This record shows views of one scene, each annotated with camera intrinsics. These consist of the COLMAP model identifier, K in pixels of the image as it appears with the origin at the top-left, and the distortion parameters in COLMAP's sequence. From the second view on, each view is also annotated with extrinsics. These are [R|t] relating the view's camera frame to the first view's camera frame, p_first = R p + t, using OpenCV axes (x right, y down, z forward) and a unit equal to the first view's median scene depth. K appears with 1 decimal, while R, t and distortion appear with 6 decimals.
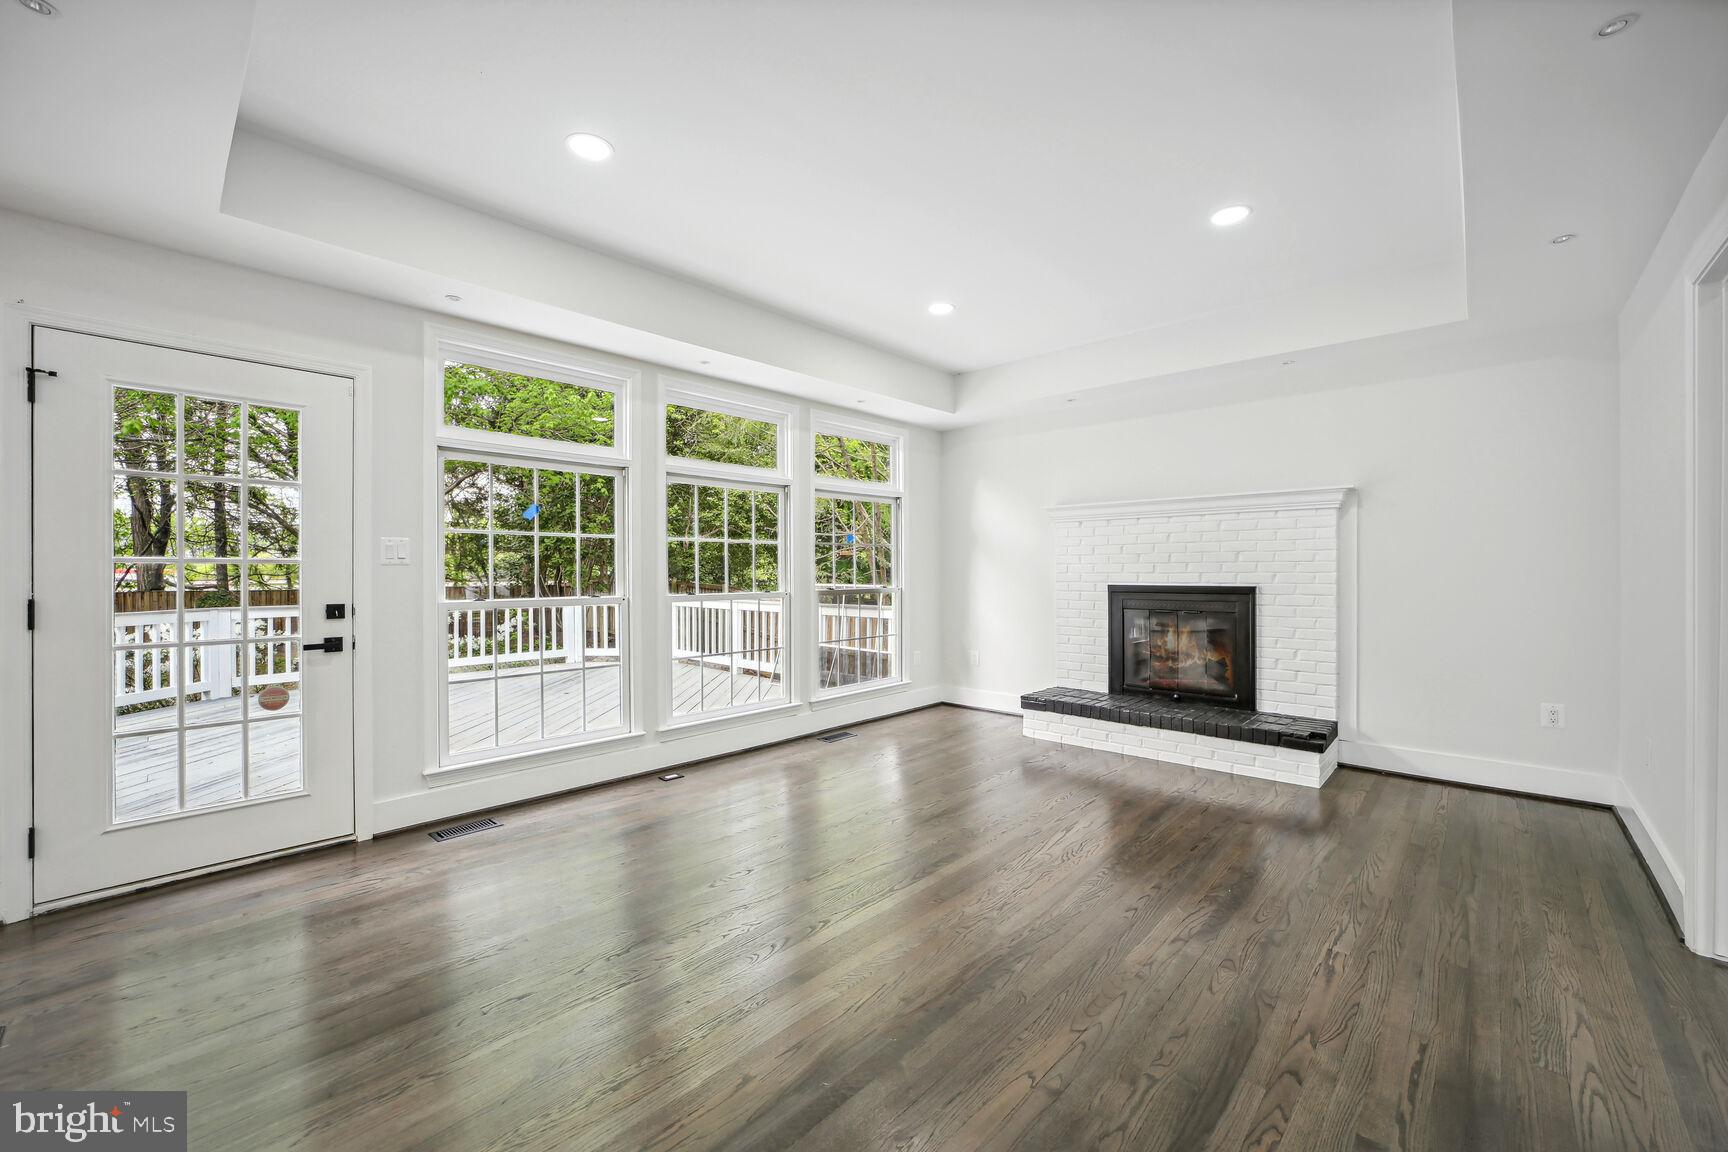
lens RADIAL K [[673.4, 0, 887.5], [0, 673.4, 588.0], [0, 0, 1]] dist [-0.015386, 0.001948]
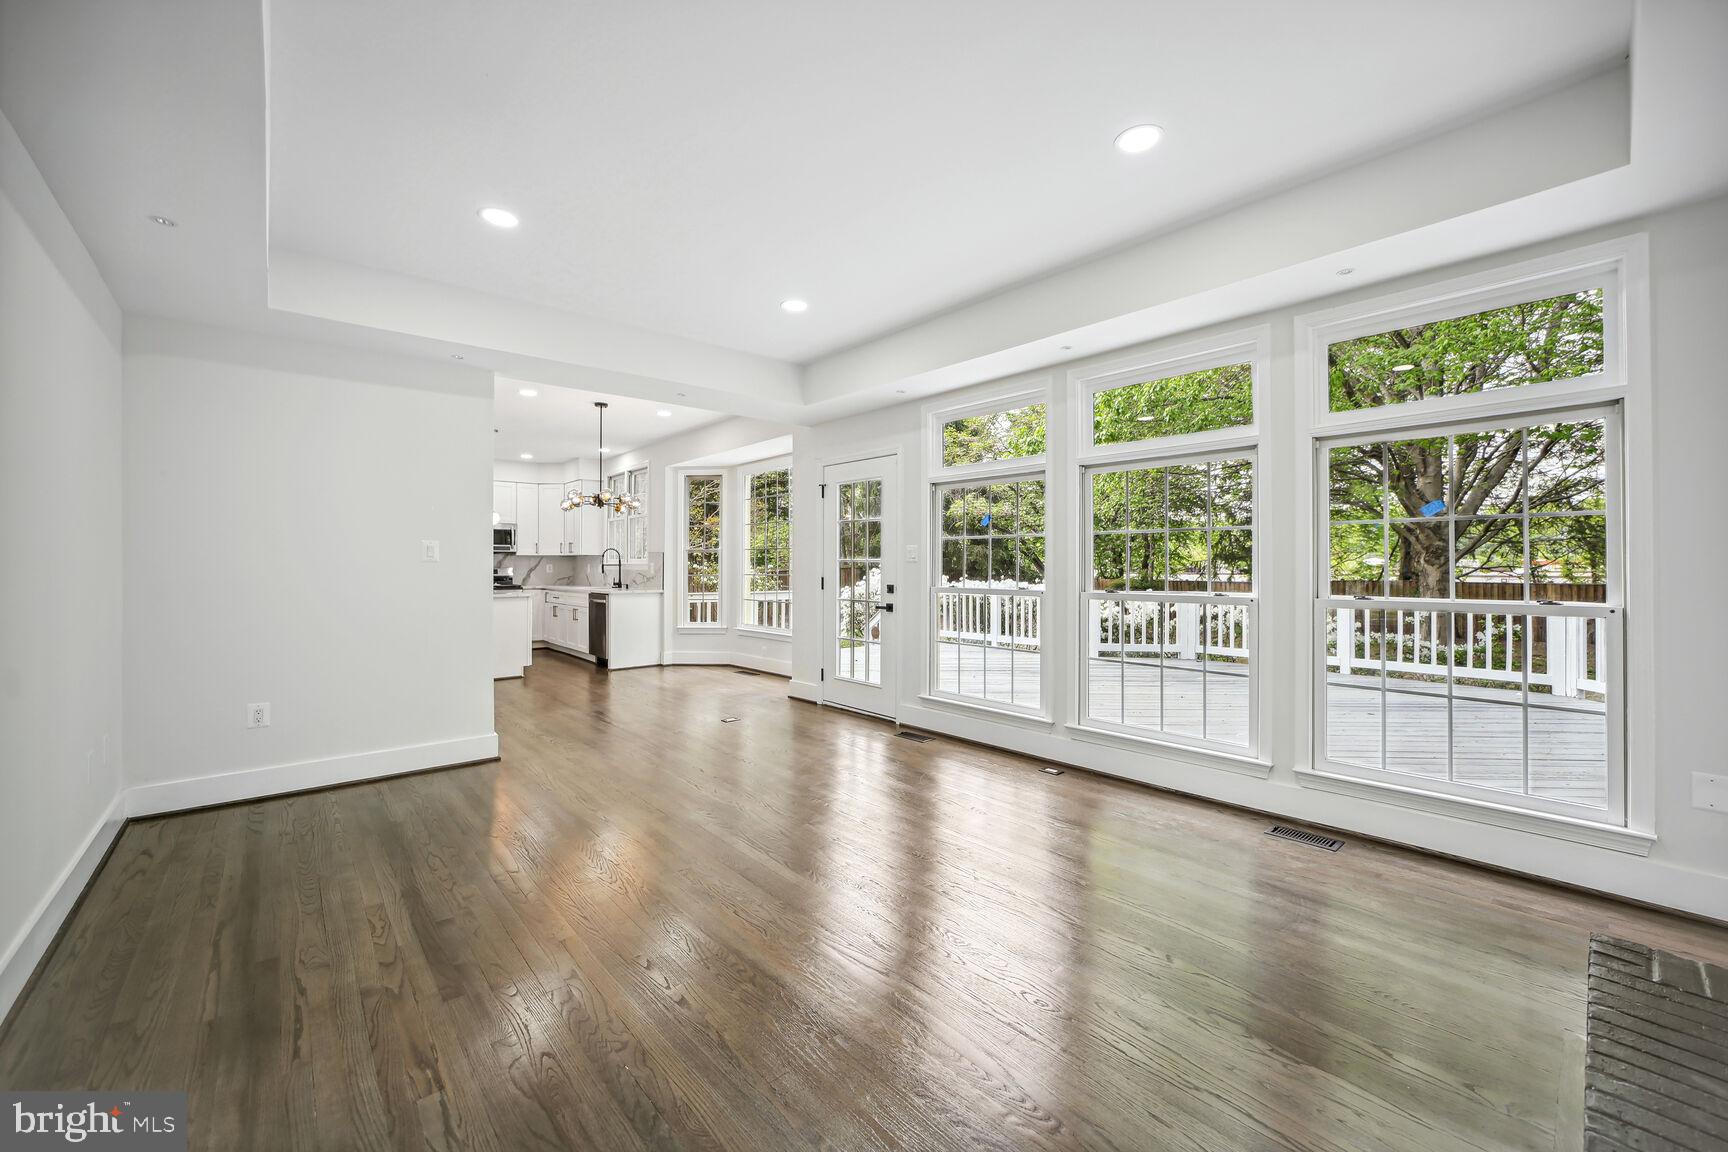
lens RADIAL K [[673.4, 0, 848.7], [0, 673.4, 570.4], [0, 0, 1]] dist [-0.015386, 0.001948]
pose [[-0.126769, 0.009983, -0.991882, 0.566551], [-0.023453, 0.999640, 0.013058, -0.020676], [0.991655, 0.024918, -0.126489, 0.650268]]
